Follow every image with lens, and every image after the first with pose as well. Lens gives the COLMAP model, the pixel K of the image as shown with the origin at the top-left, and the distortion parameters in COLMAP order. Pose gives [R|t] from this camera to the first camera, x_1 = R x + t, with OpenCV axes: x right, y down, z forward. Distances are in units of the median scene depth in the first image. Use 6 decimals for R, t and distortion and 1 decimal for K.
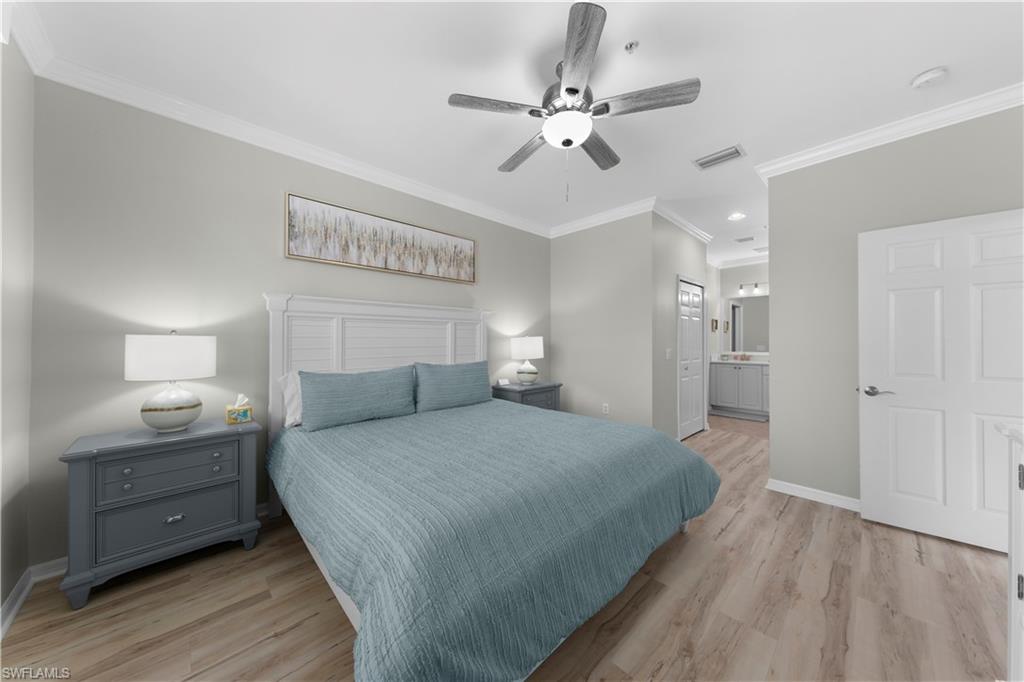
lens RADIAL K [[349.7, 0, 513.8], [0, 349.7, 338.5], [0, 0, 1]] dist [0.005054, -0.000107]
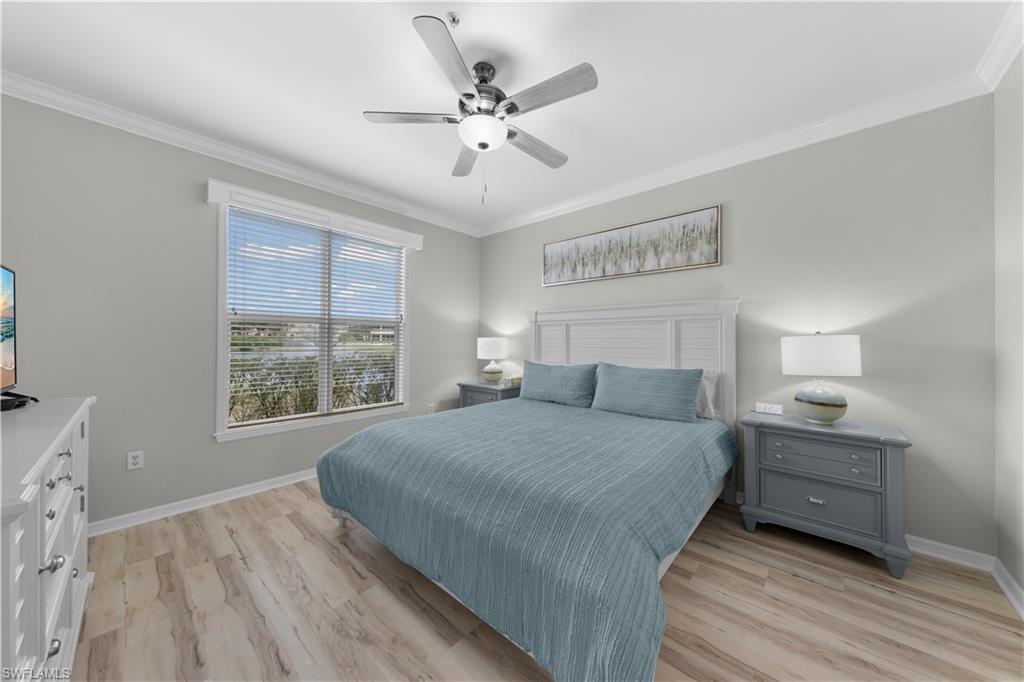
lens RADIAL K [[349.7, 0, 520.2], [0, 349.7, 343.8], [0, 0, 1]] dist [0.005054, -0.000107]
pose [[0.078009, 0.020069, -0.996751, 0.701351], [0.010332, 0.999727, 0.020938, -0.011118], [0.996899, -0.011931, 0.077781, 0.621665]]
